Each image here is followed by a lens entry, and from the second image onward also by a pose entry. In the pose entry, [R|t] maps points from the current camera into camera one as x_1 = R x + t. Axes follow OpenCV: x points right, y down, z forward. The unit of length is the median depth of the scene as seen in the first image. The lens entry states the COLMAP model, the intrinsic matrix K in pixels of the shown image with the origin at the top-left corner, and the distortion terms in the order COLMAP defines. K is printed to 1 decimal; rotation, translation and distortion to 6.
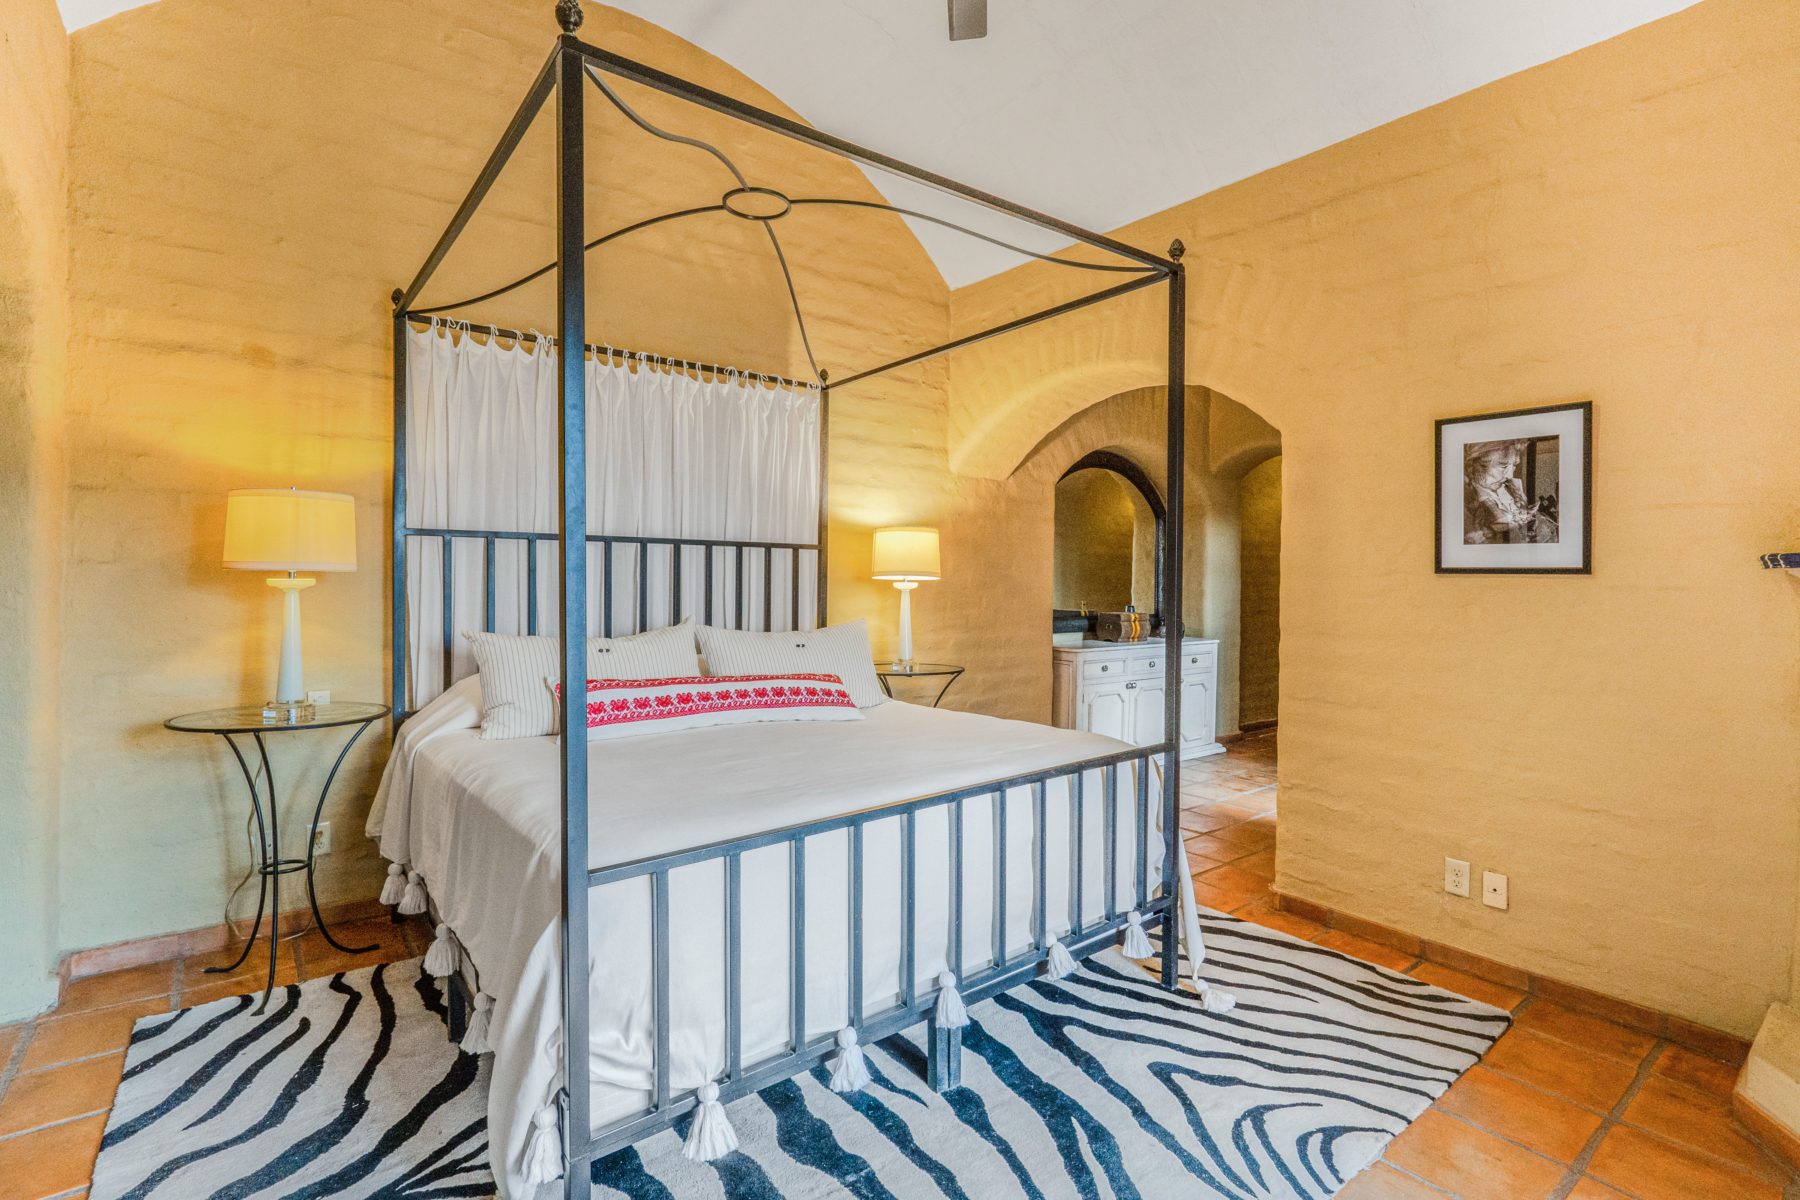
lens RADIAL K [[840.0, 0, 899.0], [0, 840.0, 583.5], [0, 0, 1]] dist [-0.005120, -0.000101]
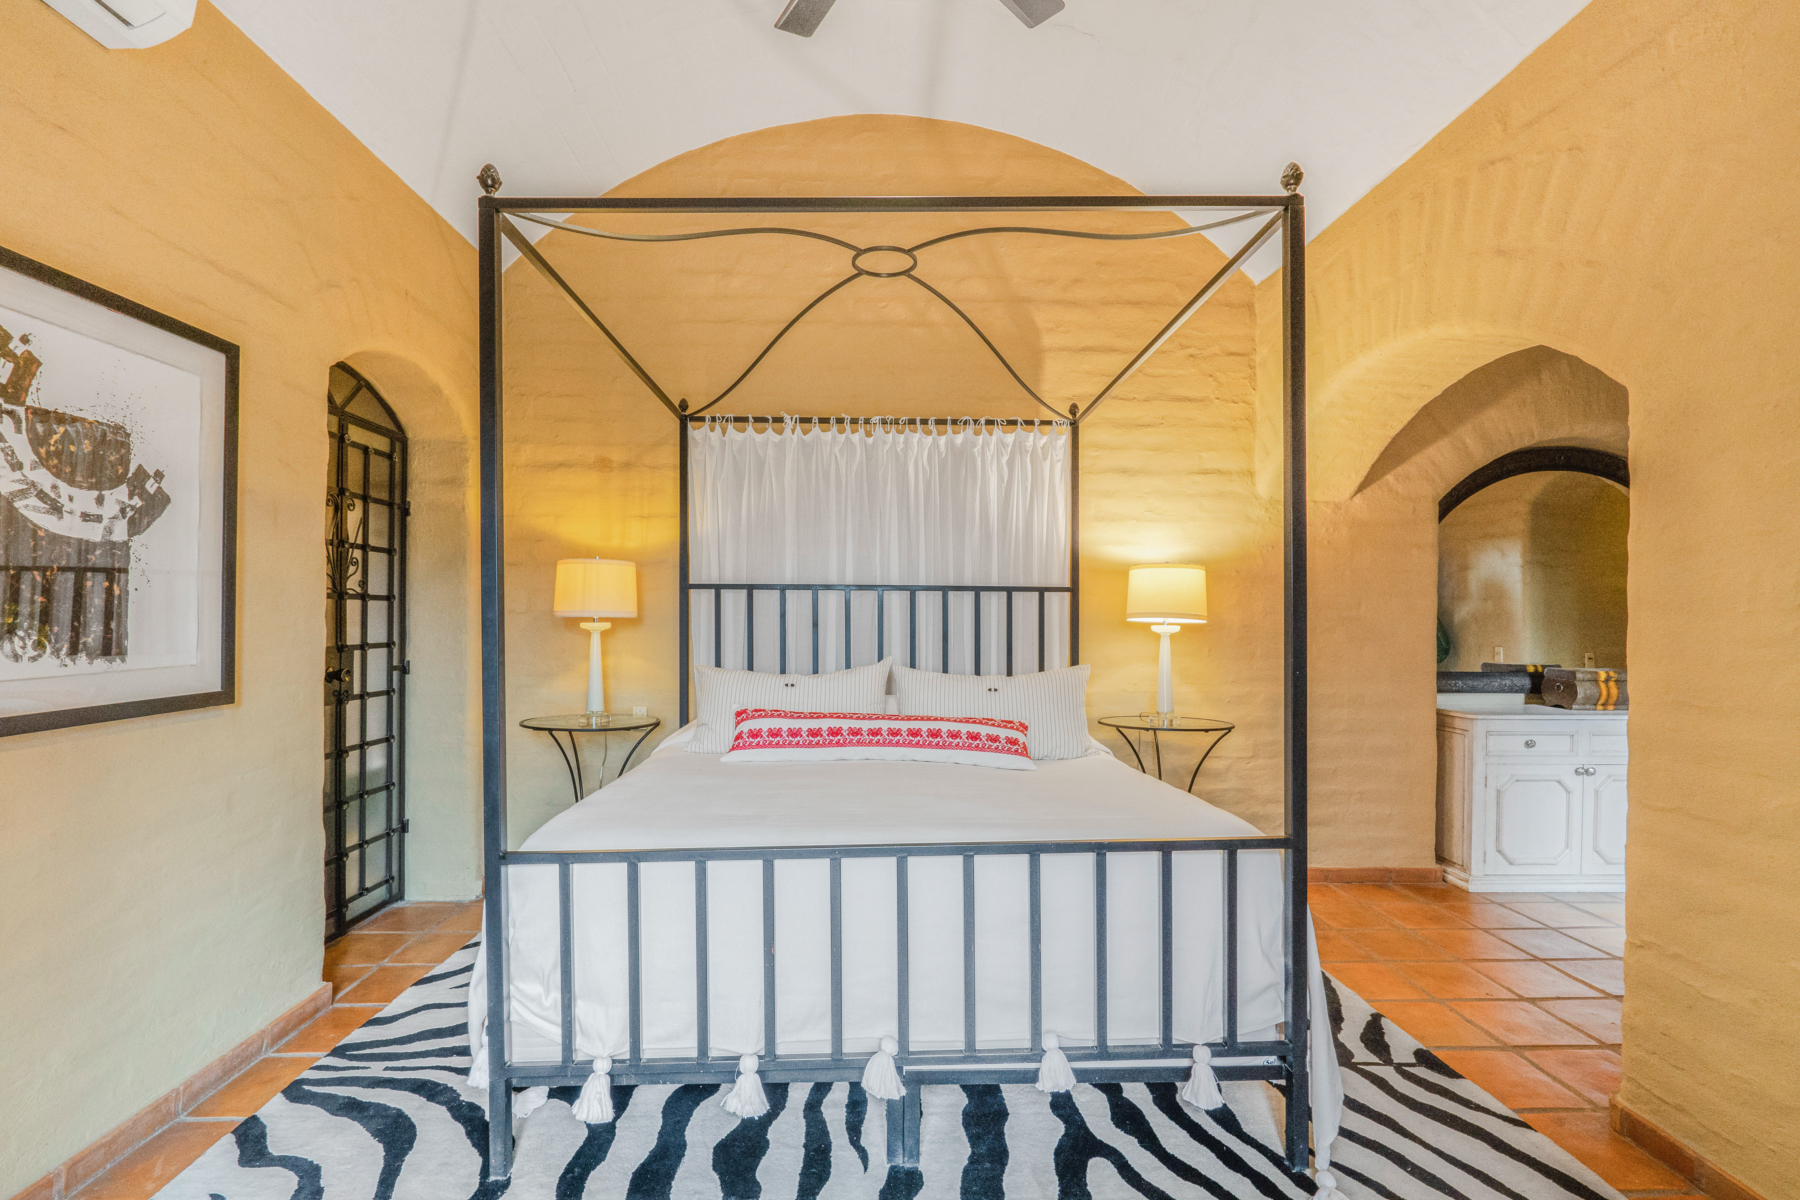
lens RADIAL K [[821.4, 0, 899.7], [0, 821.4, 625.0], [0, 0, 1]] dist [-0.004383, 0.000520]
pose [[0.804894, -0.003146, -0.593410, 0.358936], [-0.001118, 0.999976, -0.006818, 0.004597], [0.593418, 0.006151, 0.804871, 0.155216]]
